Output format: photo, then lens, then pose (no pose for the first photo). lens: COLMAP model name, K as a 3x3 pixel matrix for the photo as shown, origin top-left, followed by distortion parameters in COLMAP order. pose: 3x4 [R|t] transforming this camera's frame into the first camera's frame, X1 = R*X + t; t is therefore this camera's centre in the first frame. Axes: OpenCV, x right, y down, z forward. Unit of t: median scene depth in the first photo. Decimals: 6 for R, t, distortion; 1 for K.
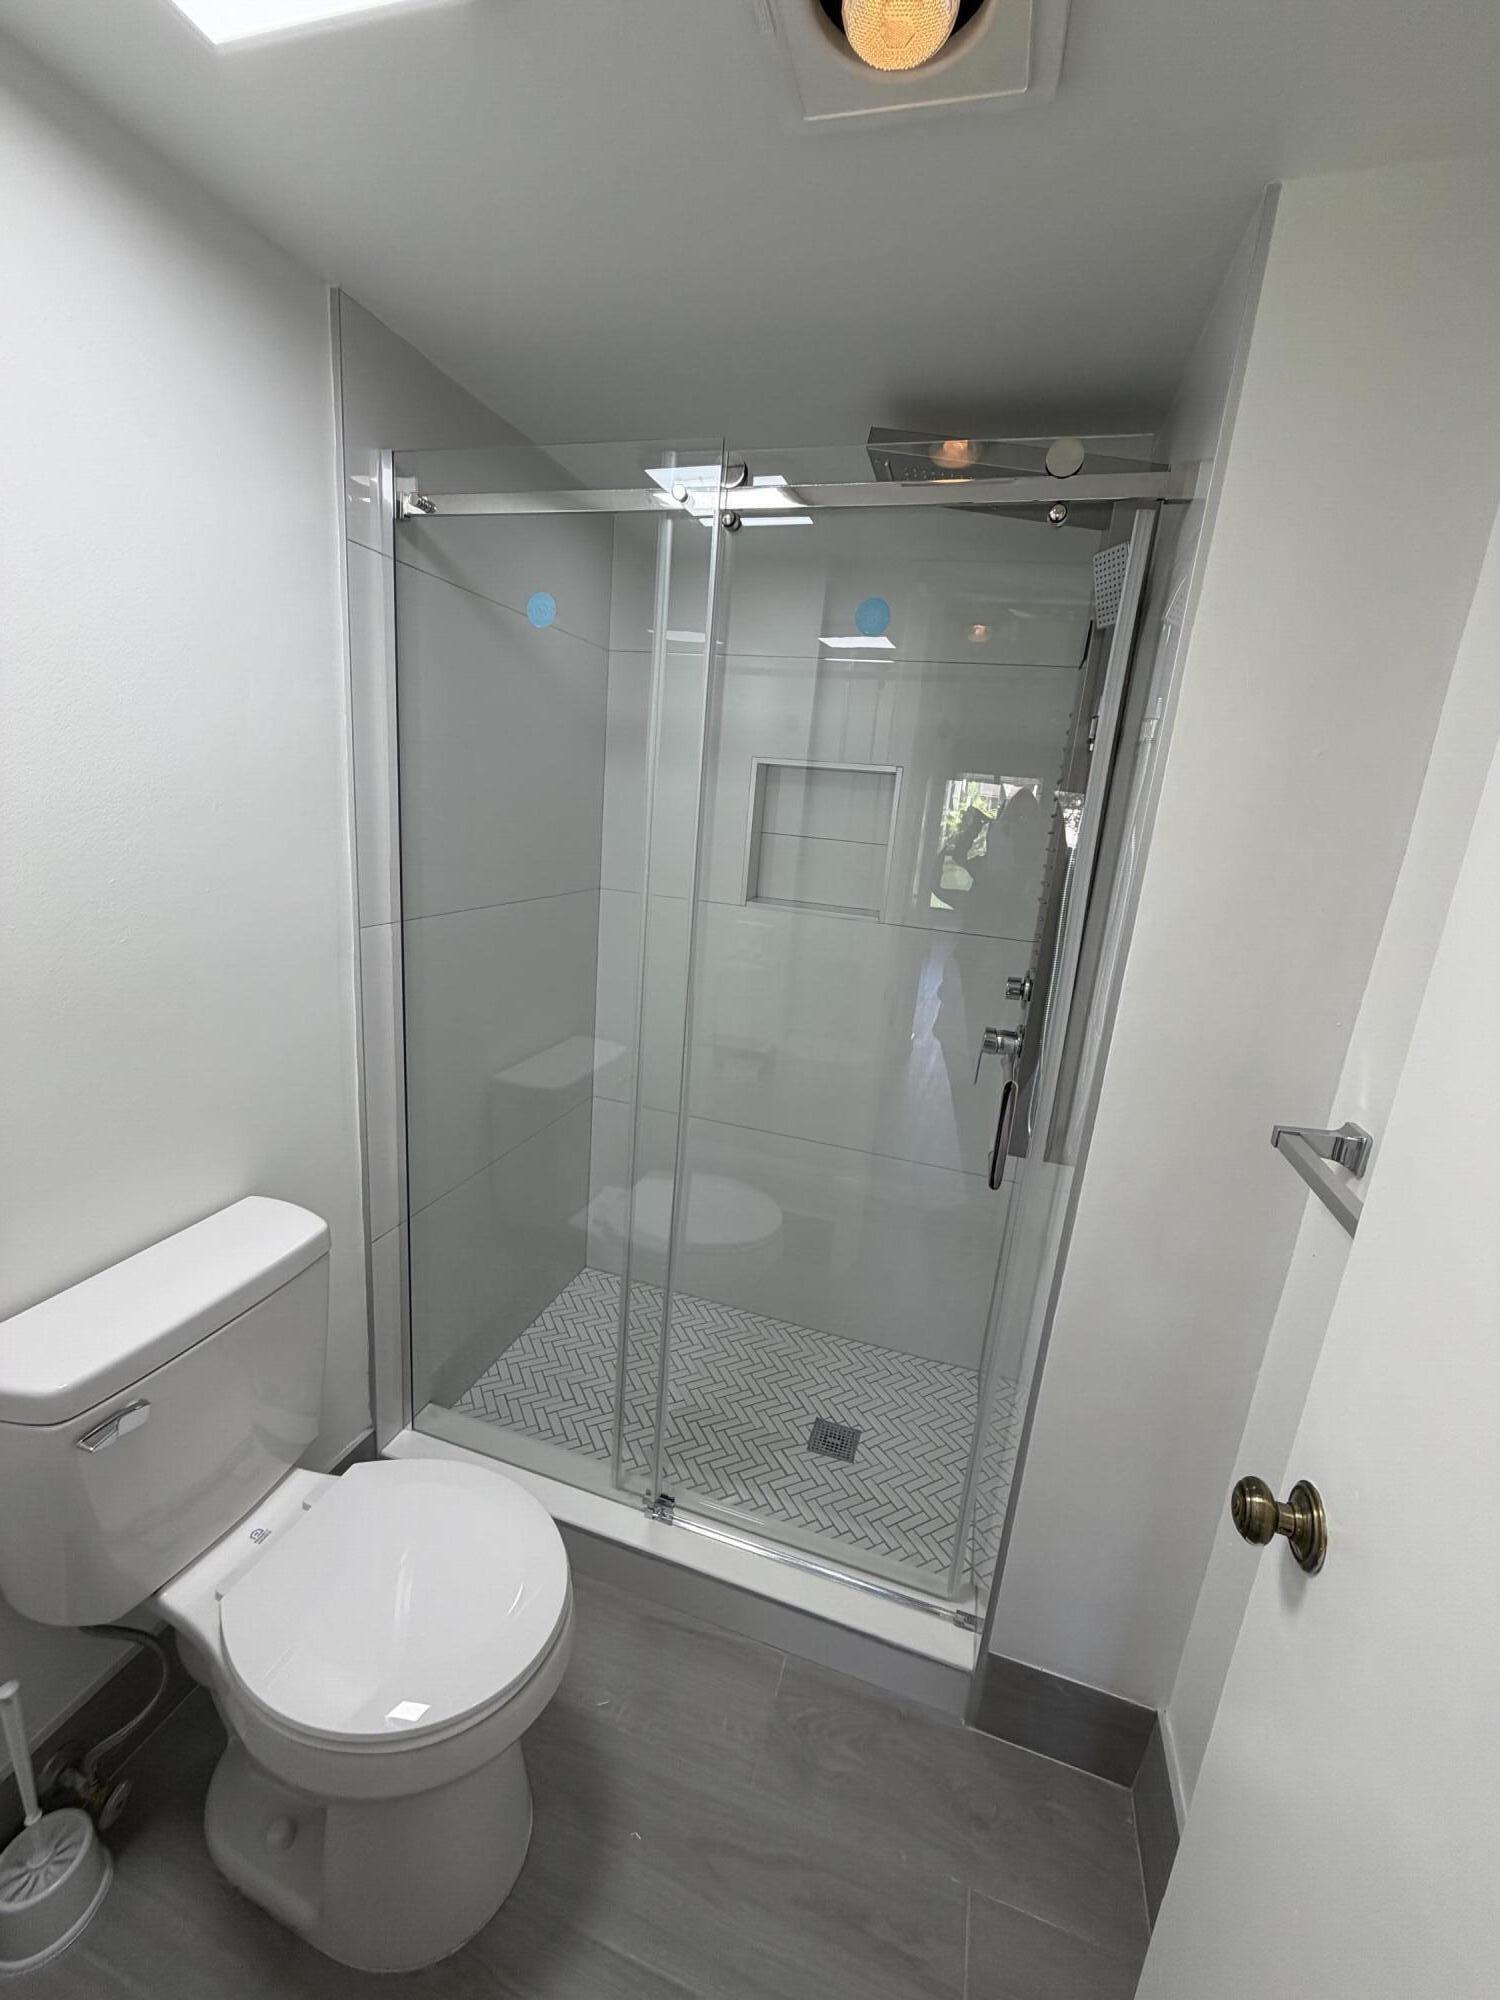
lens RADIAL K [[792.2, 0, 743.0], [0, 792.2, 998.6], [0, 0, 1]] dist [-0.001959, 0.000483]
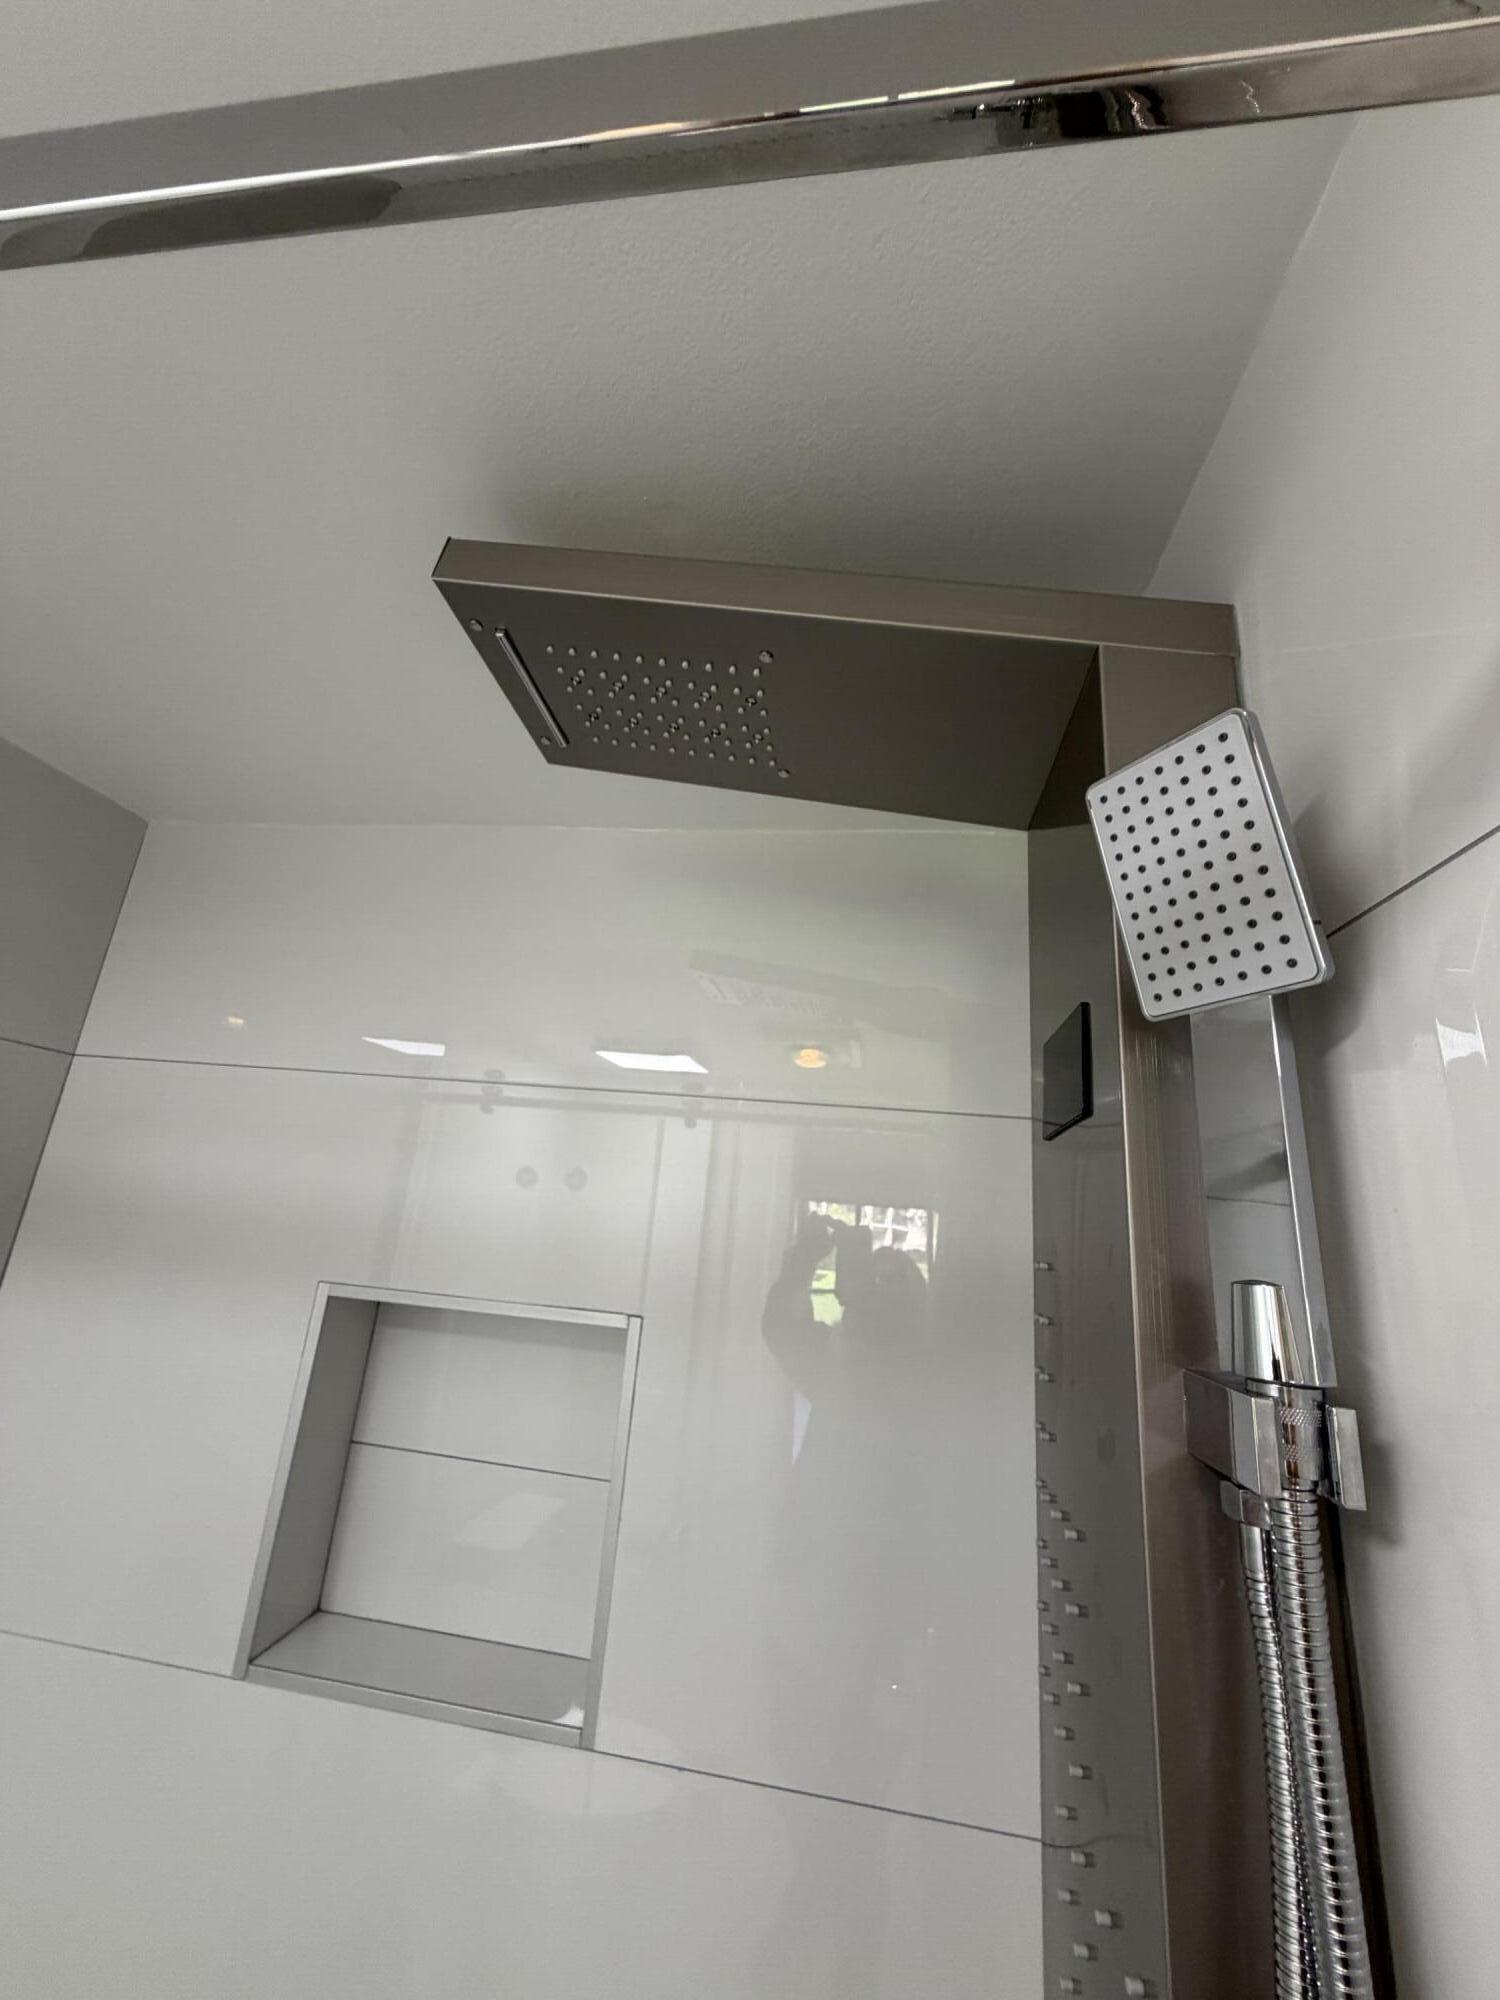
lens RADIAL K [[792.2, 0, 743.0], [0, 792.2, 998.6], [0, 0, 1]] dist [-0.001959, 0.000483]
pose [[0.987267, 0.047523, 0.151806, 0.149008], [0.032112, 0.875139, -0.482805, -0.189880], [-0.155795, 0.481532, 0.862470, 0.428197]]
